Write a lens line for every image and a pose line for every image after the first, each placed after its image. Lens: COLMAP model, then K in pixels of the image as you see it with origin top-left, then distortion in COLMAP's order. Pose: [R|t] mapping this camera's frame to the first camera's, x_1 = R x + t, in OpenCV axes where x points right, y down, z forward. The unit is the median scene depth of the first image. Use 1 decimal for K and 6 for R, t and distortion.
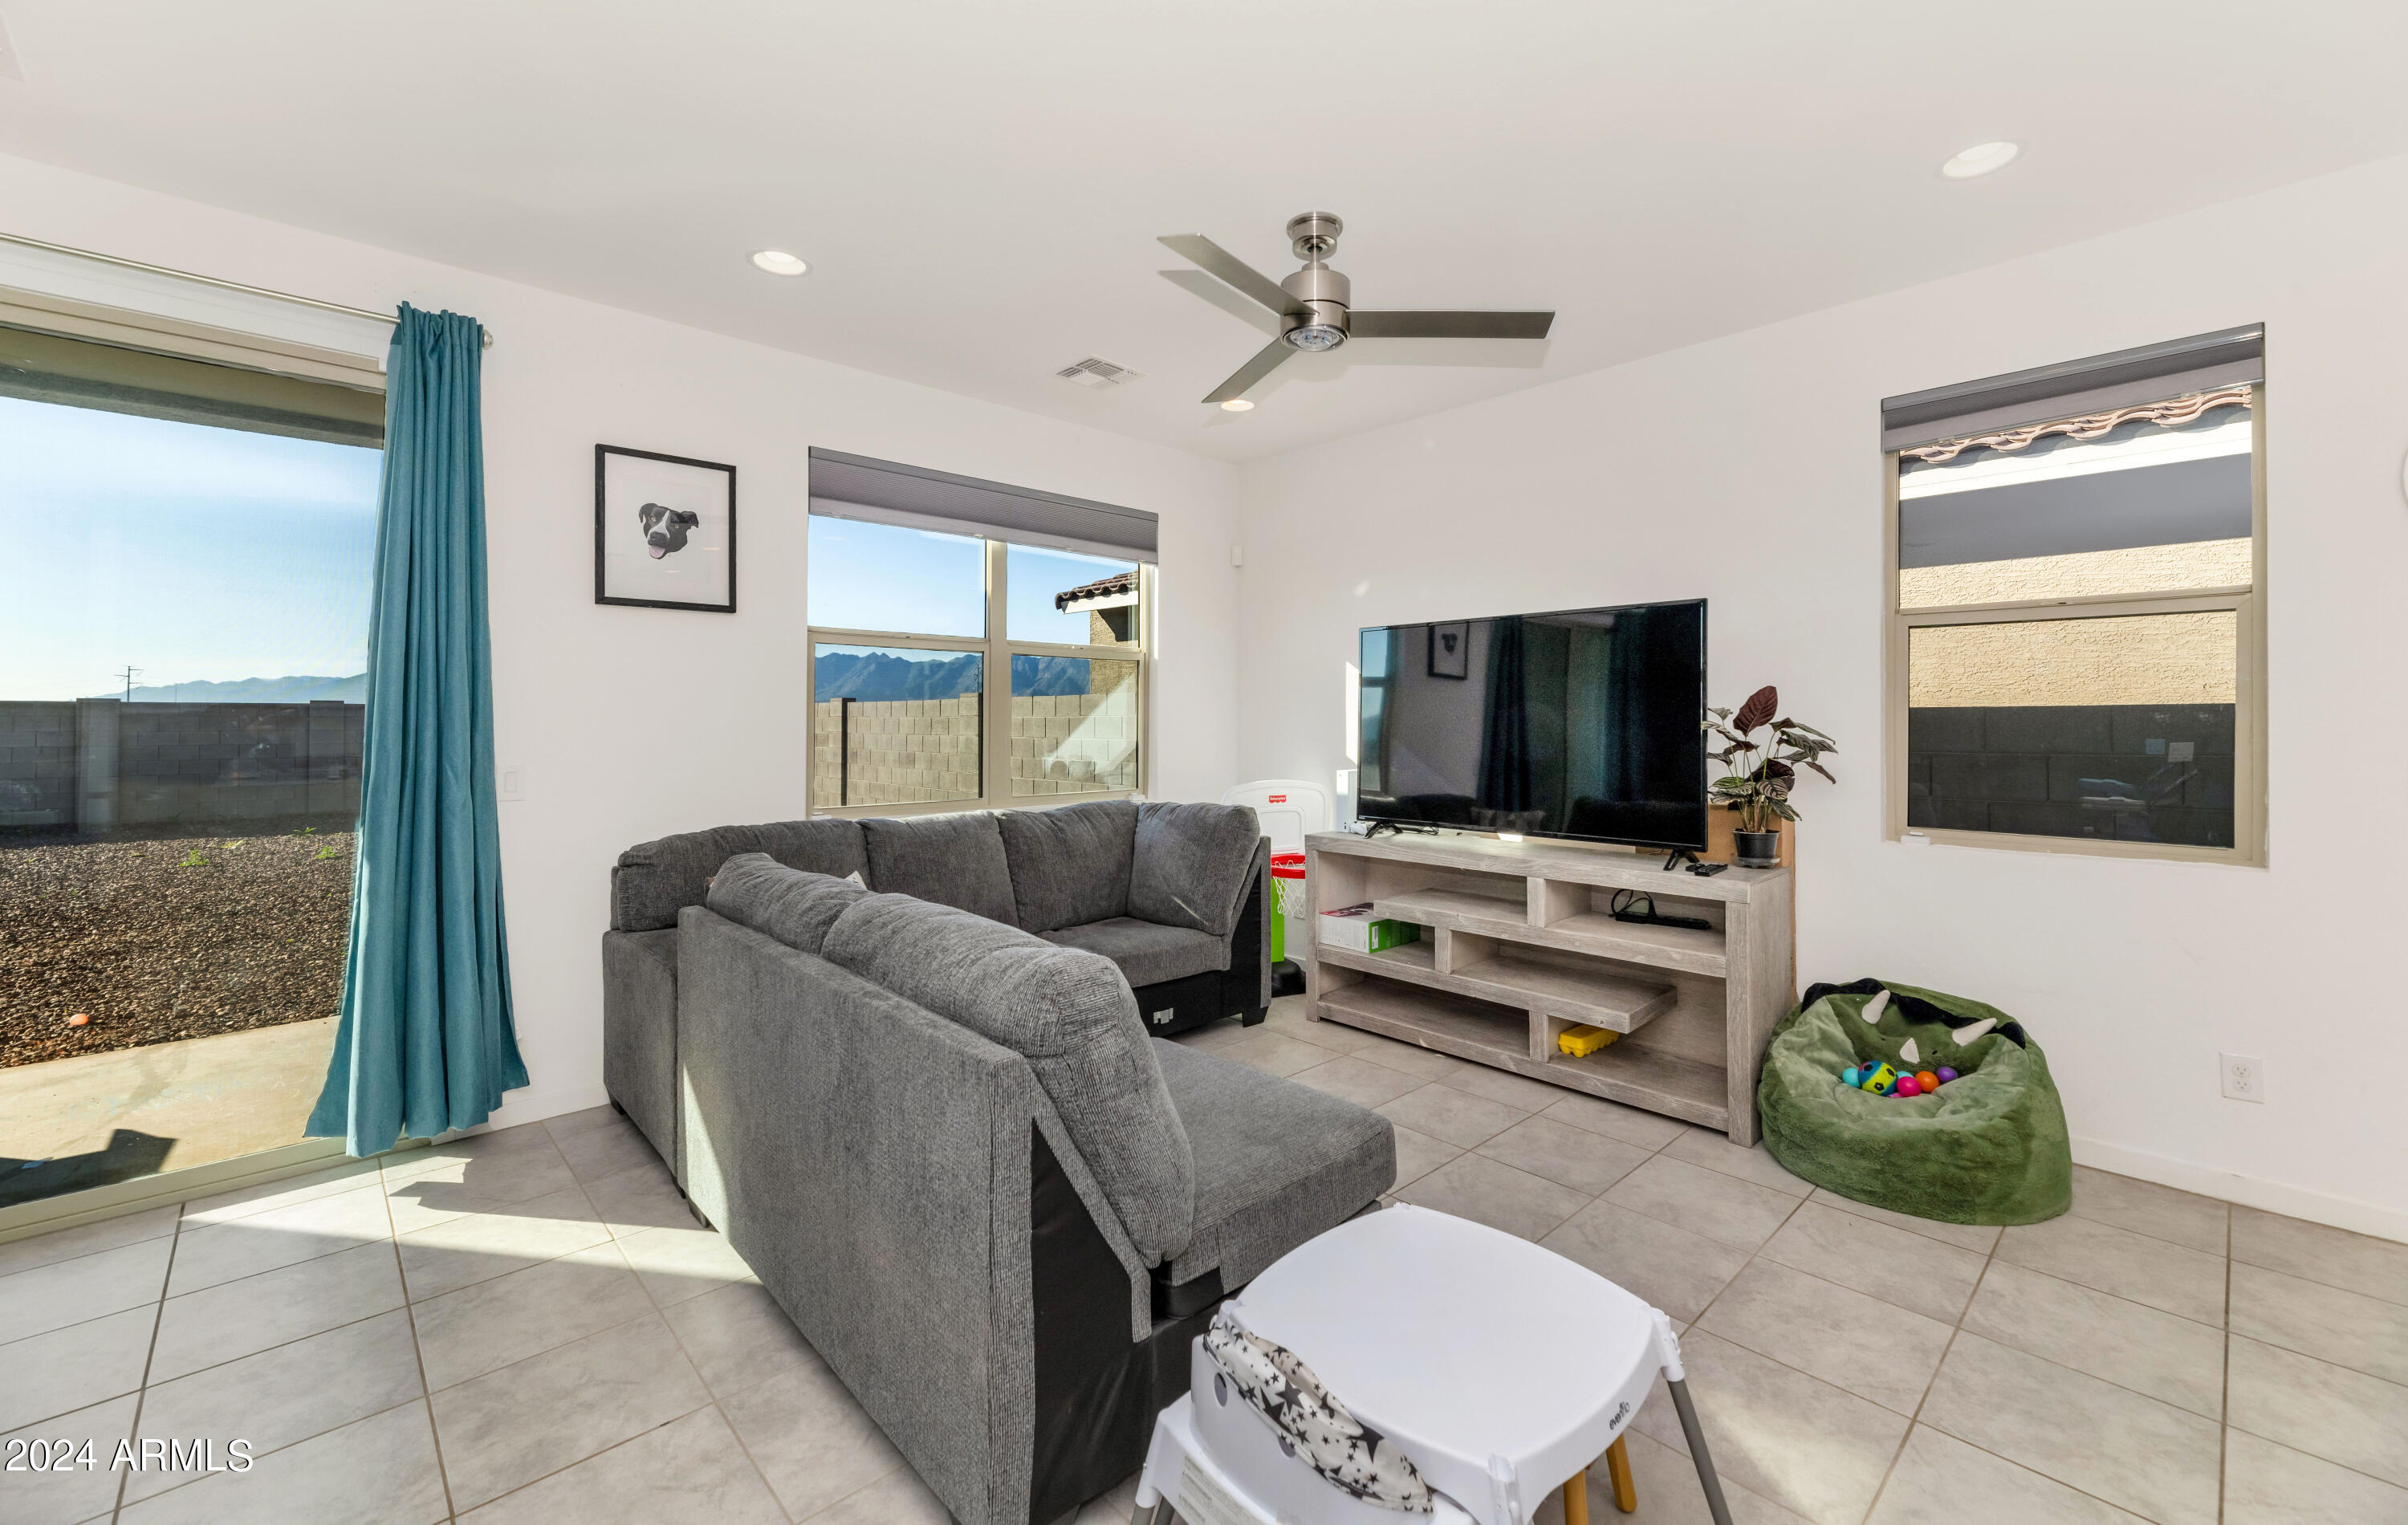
lens RADIAL K [[988.4, 0, 1221.0], [0, 988.4, 718.0], [0, 0, 1]] dist [-0.002509, -0.000013]
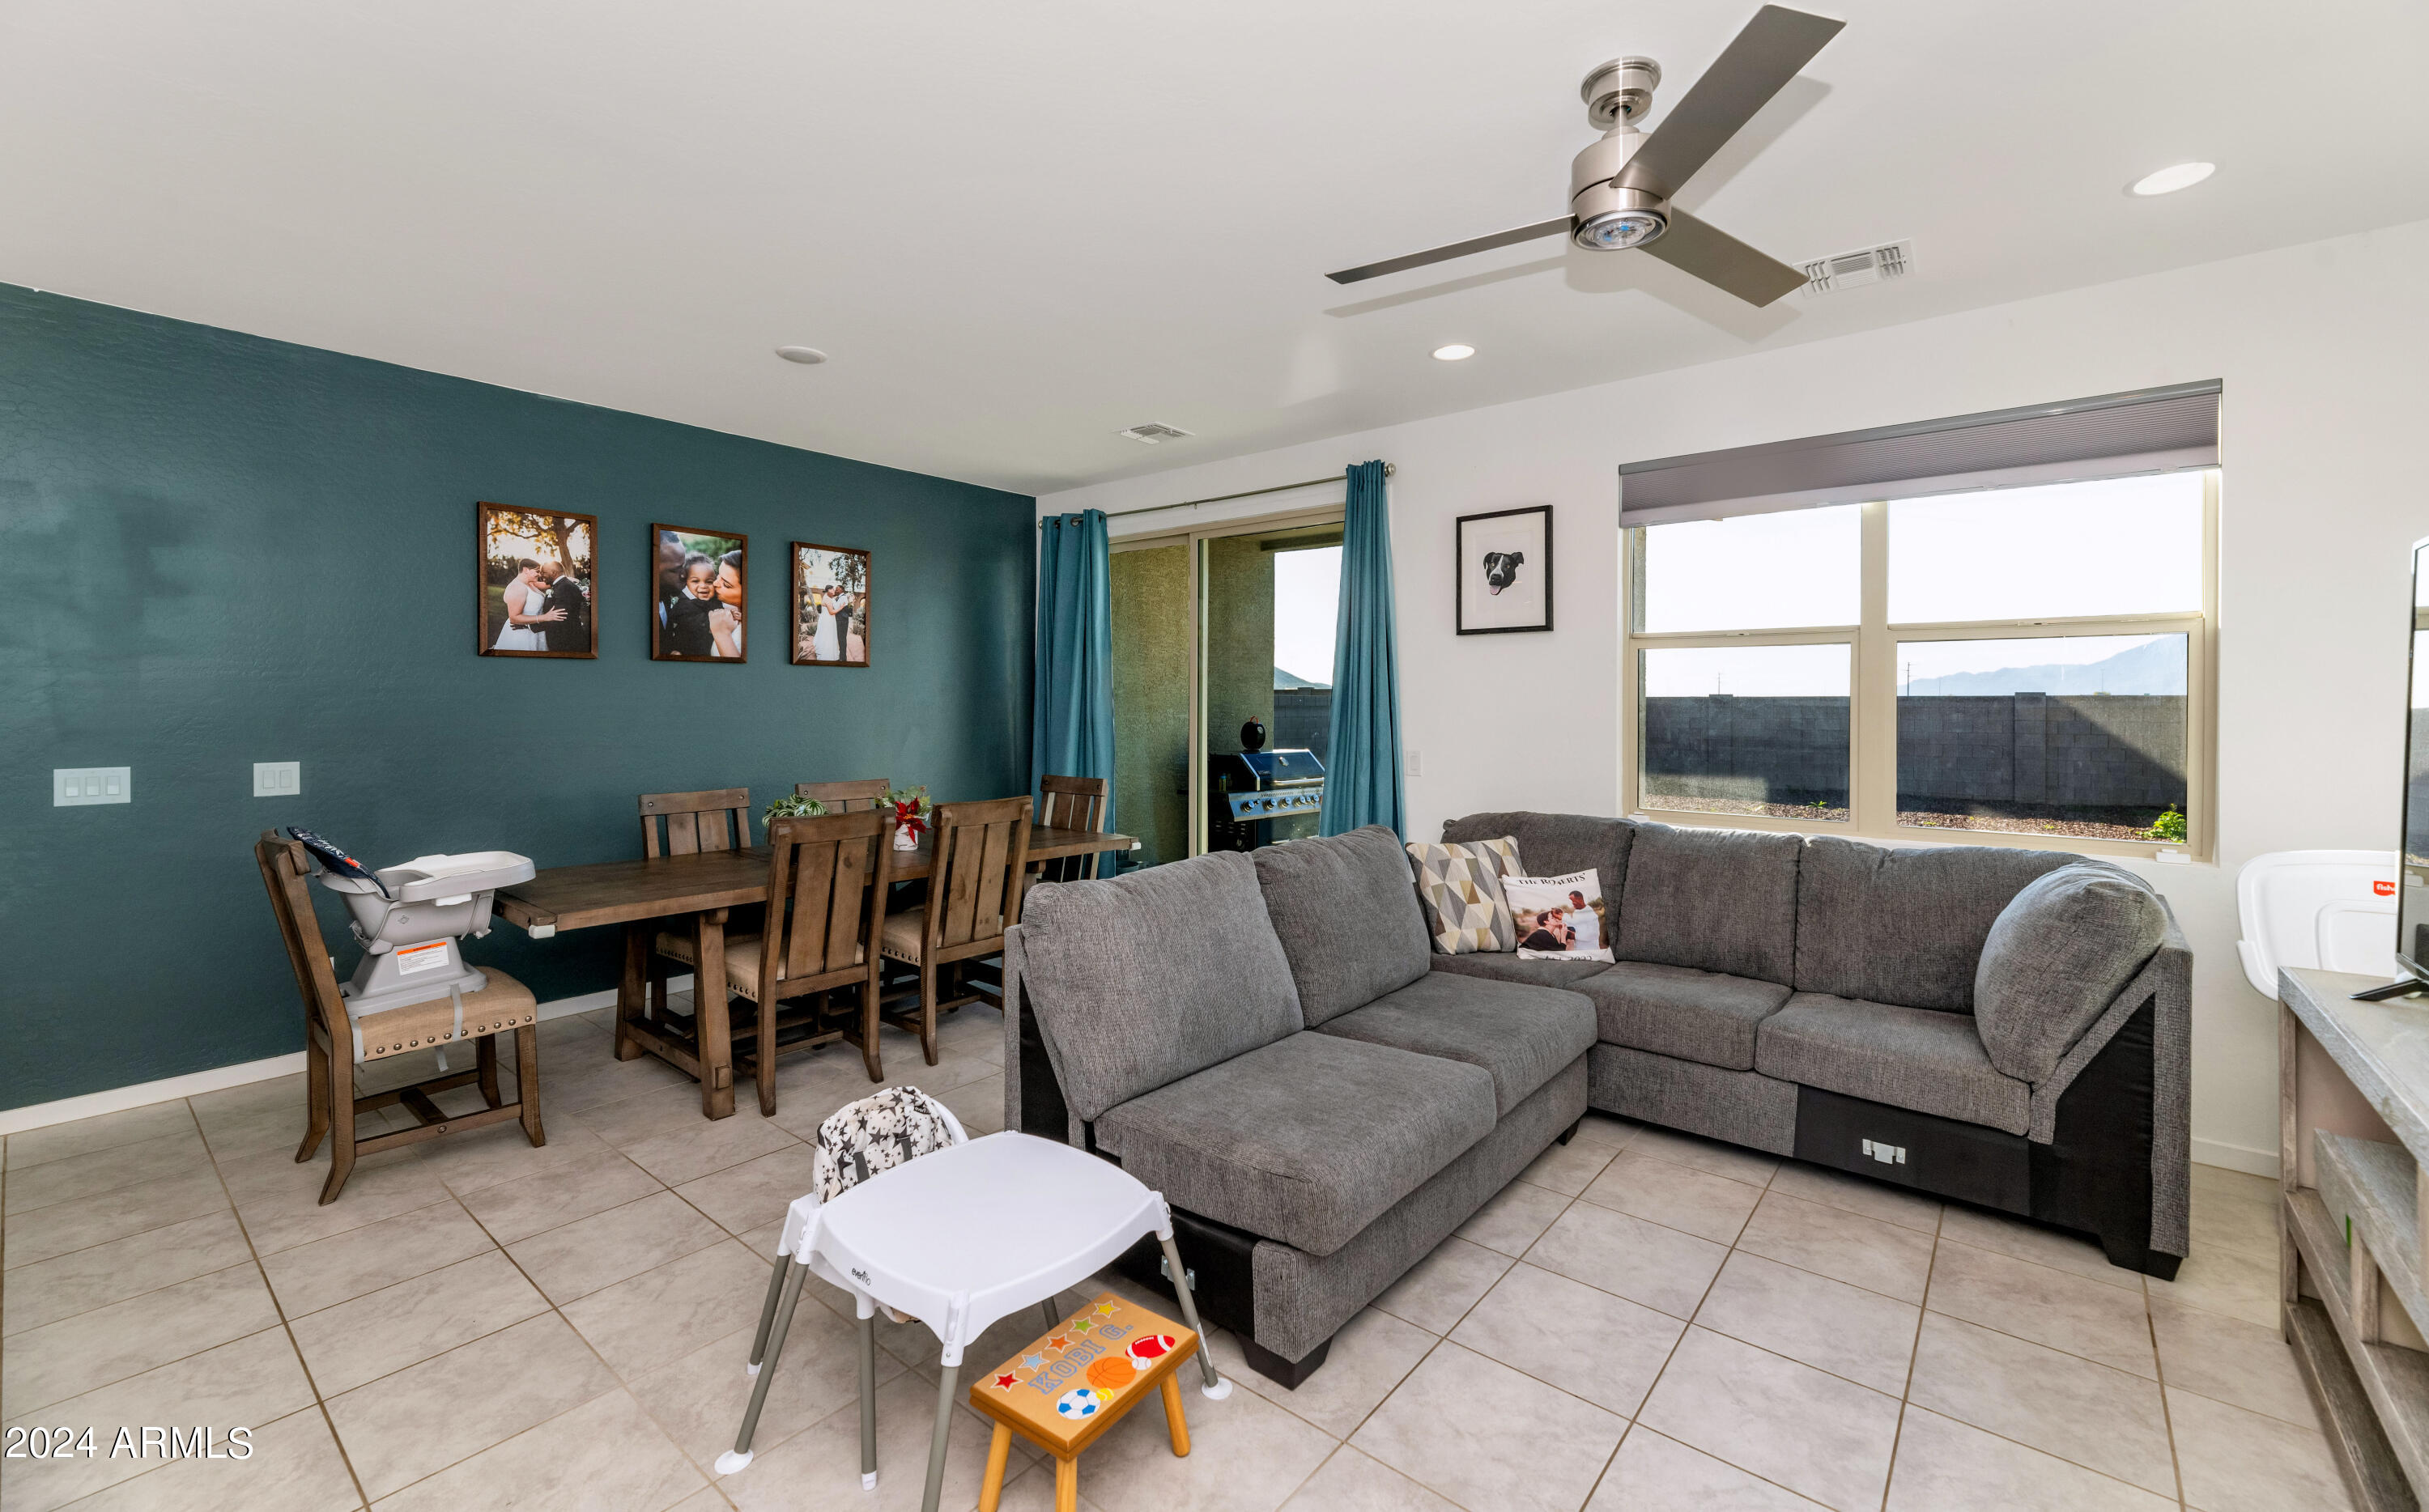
lens RADIAL K [[996.9, 0, 1231.8], [0, 996.9, 703.2], [0, 0, 1]] dist [-0.002509, -0.000013]
pose [[0.127064, -0.001619, -0.991893, 0.645514], [0.001542, 0.999998, -0.001435, -0.020442], [0.991893, -0.001347, 0.127067, 0.492589]]
